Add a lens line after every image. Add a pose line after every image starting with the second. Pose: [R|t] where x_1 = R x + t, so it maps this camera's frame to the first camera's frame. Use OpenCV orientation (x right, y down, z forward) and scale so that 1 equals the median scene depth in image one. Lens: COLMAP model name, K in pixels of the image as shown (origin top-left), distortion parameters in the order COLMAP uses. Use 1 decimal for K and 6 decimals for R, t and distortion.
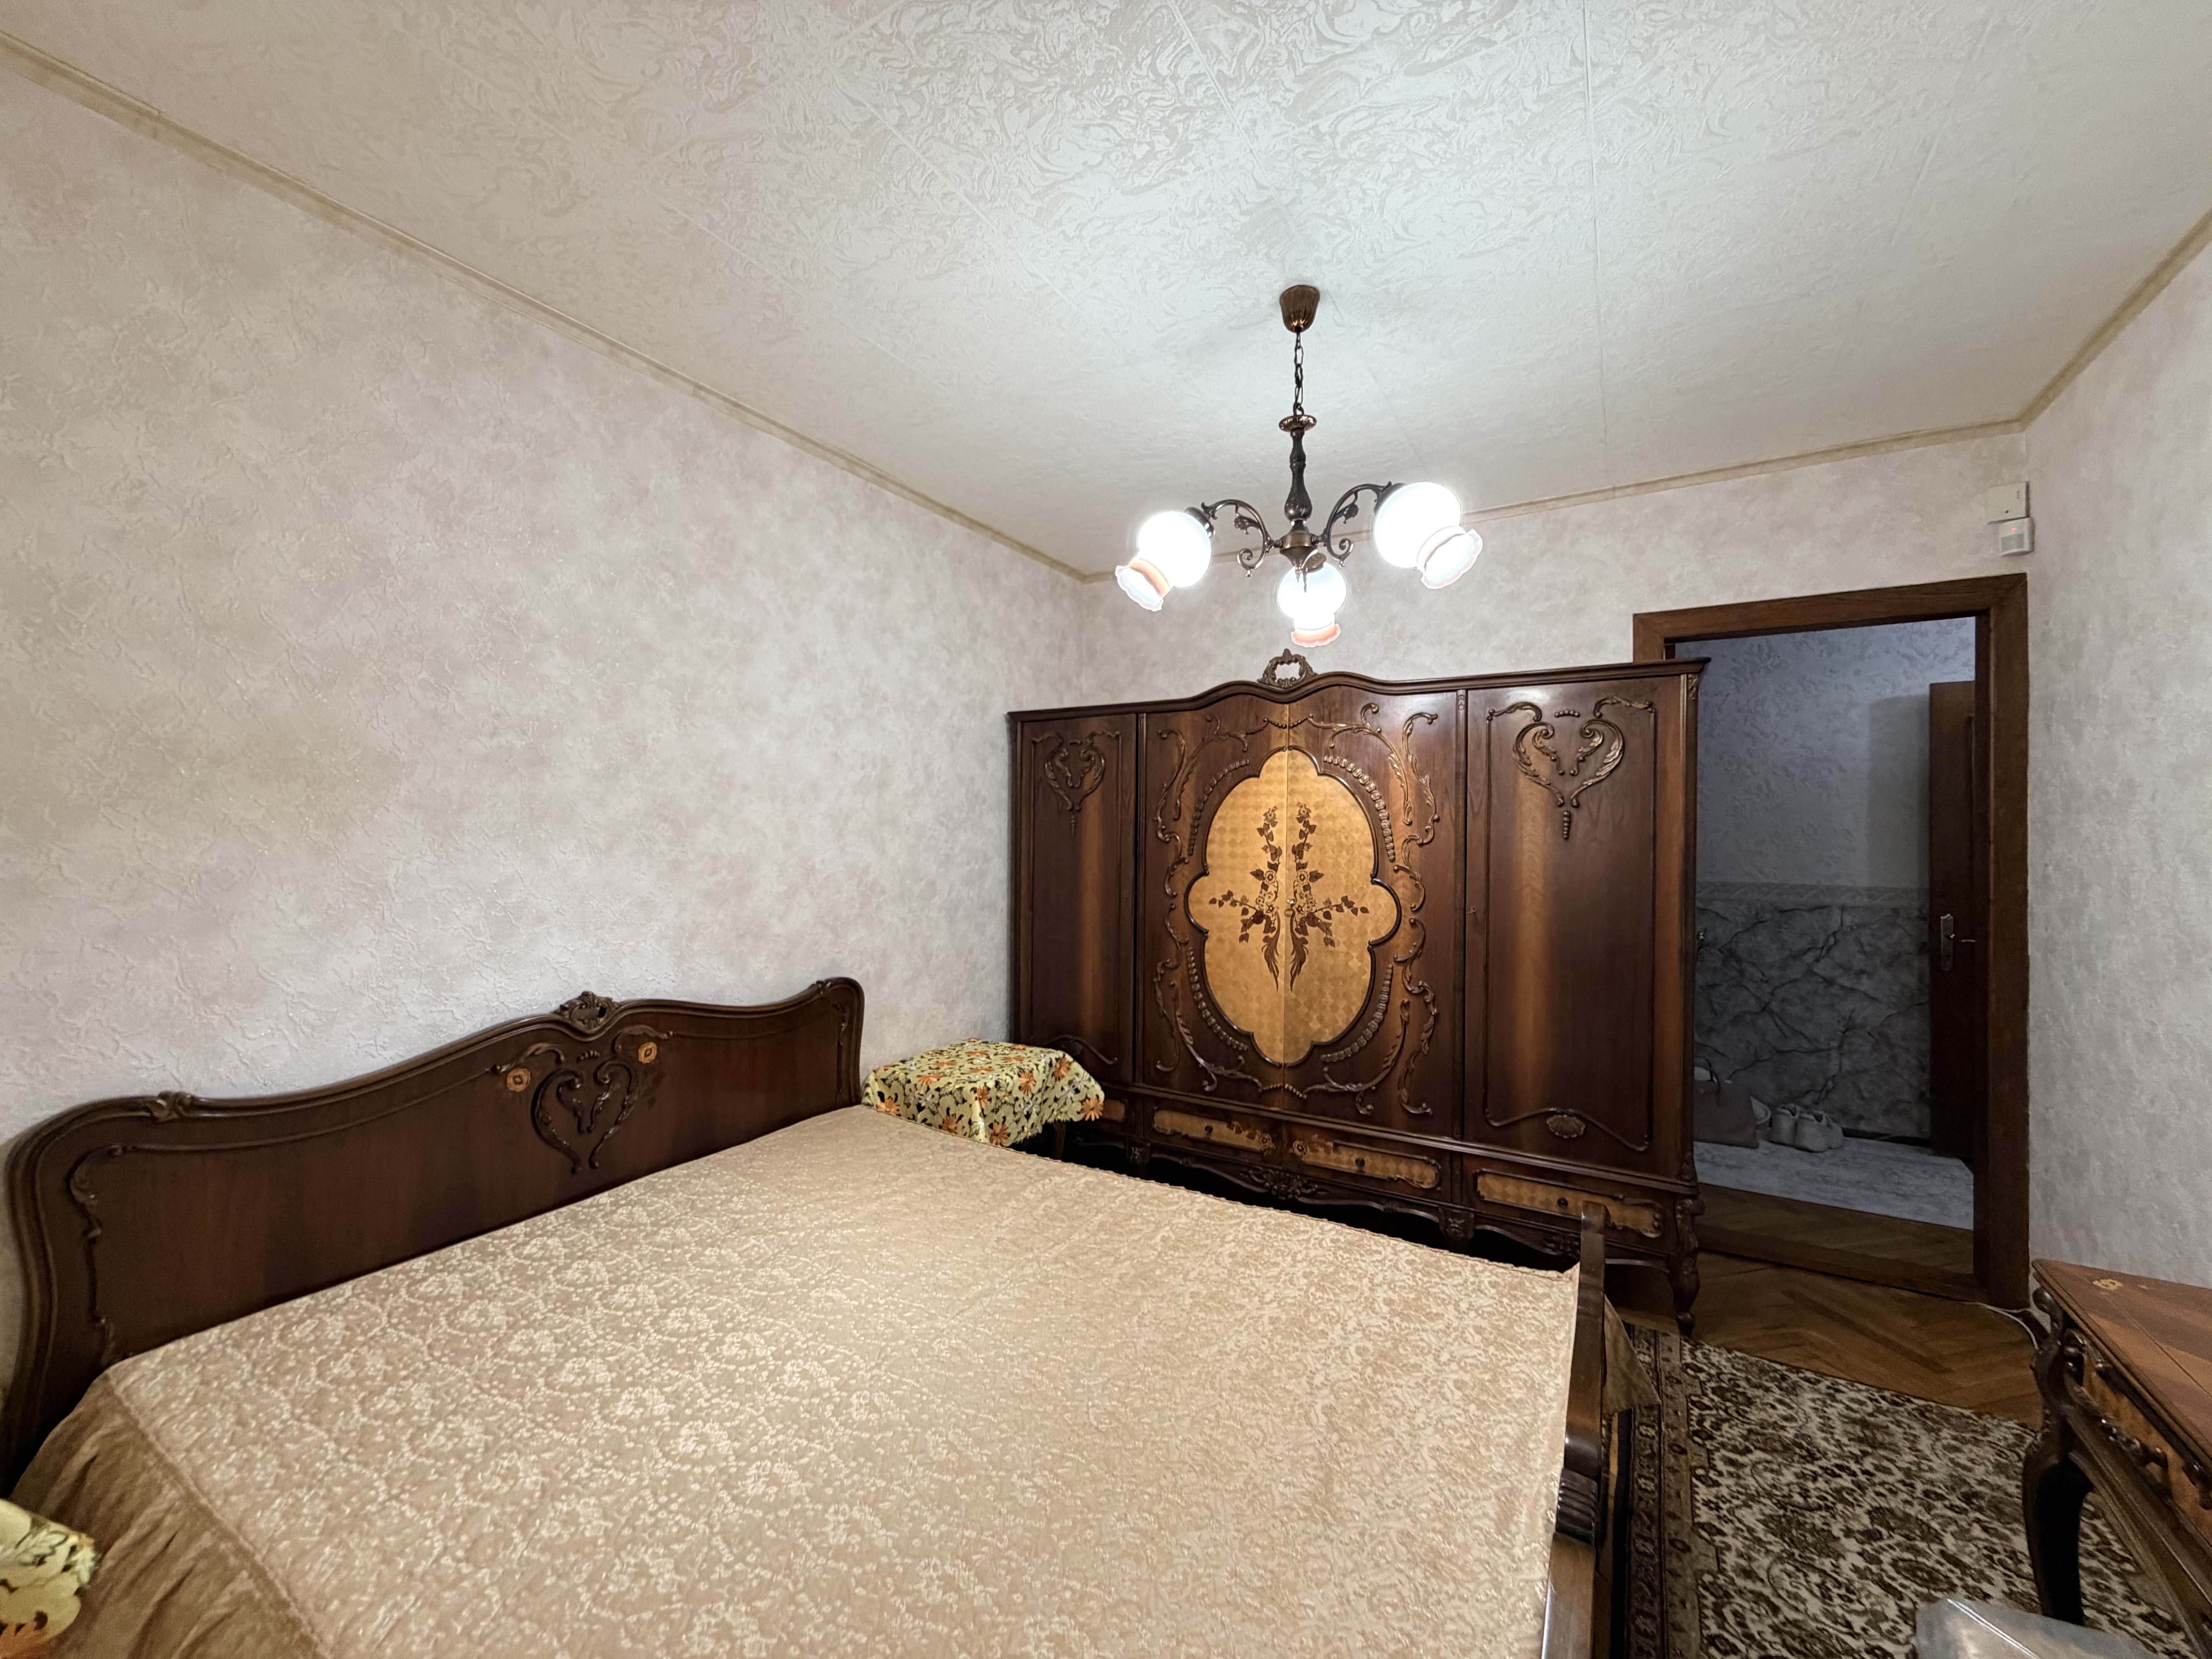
lens RADIAL K [[879.7, 0, 1103.7], [0, 879.7, 830.5], [0, 0, 1]] dist [0.000184, -0.000006]
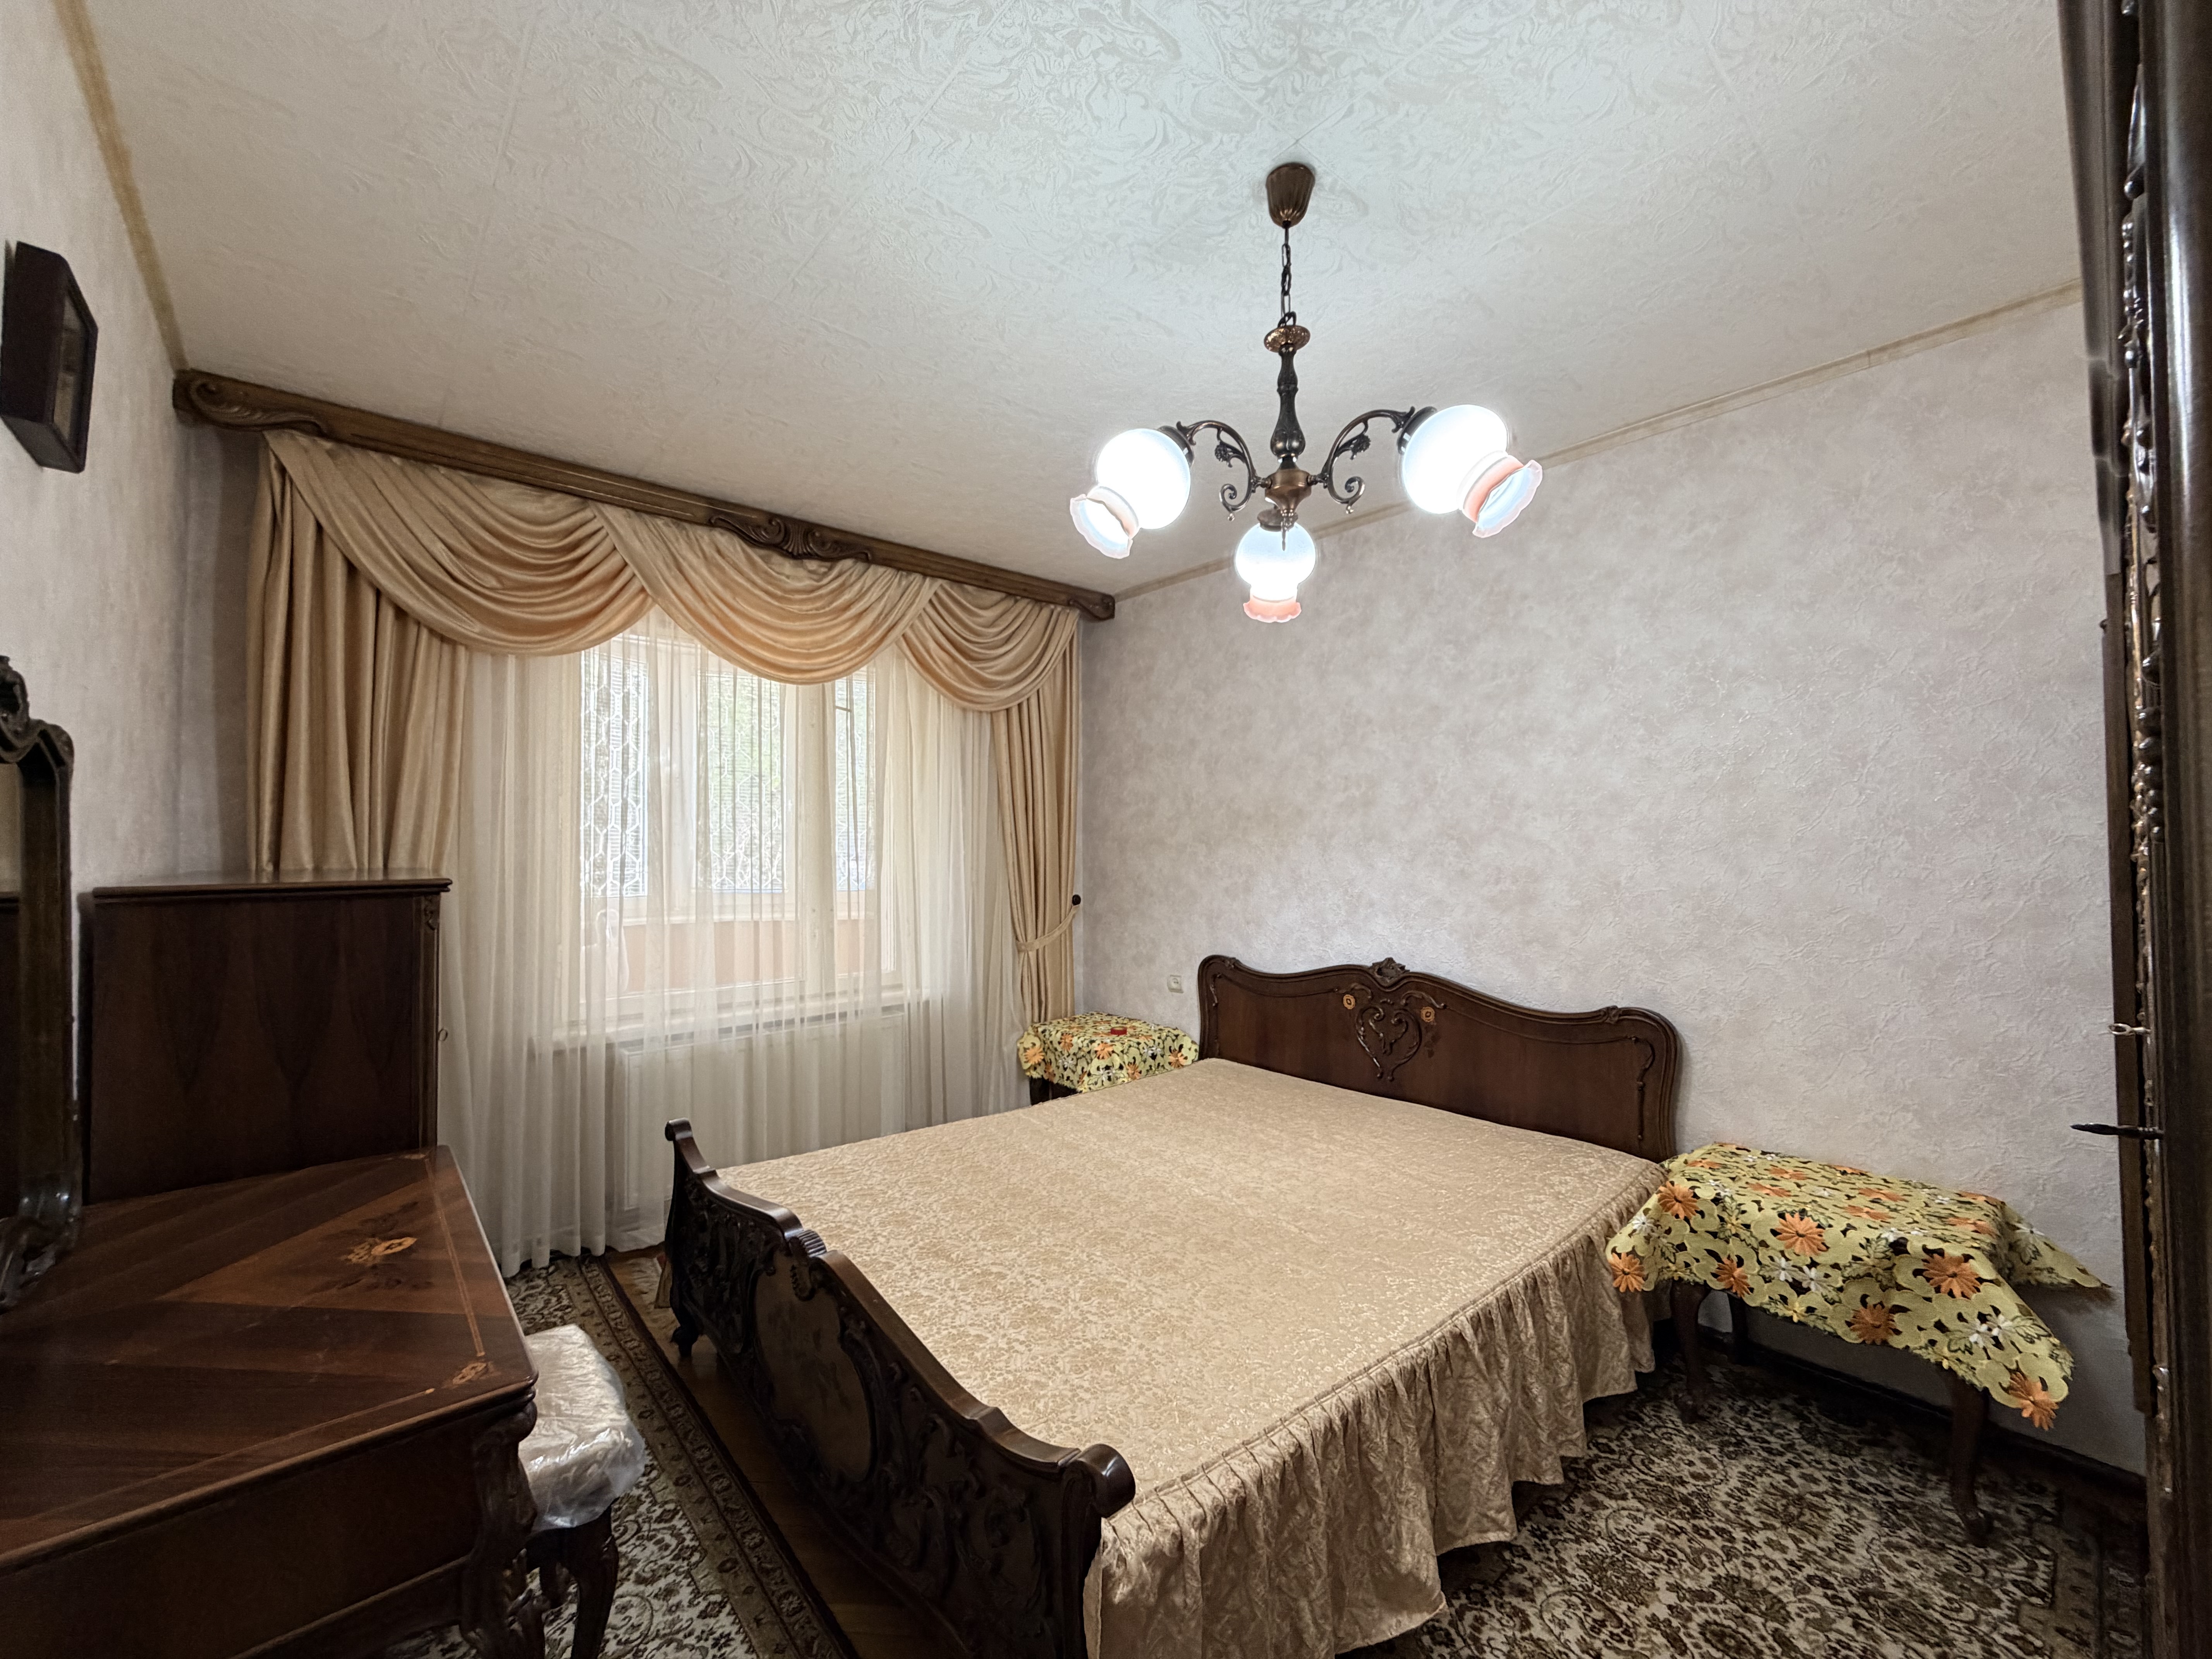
lens RADIAL K [[879.7, 0, 1101.6], [0, 879.7, 833.4], [0, 0, 1]] dist [0.000184, -0.000006]
pose [[-0.317727, -0.029815, -0.947713, 0.850237], [-0.000607, 0.999512, -0.031241, 0.020651], [0.948182, -0.009351, -0.317590, 0.902761]]
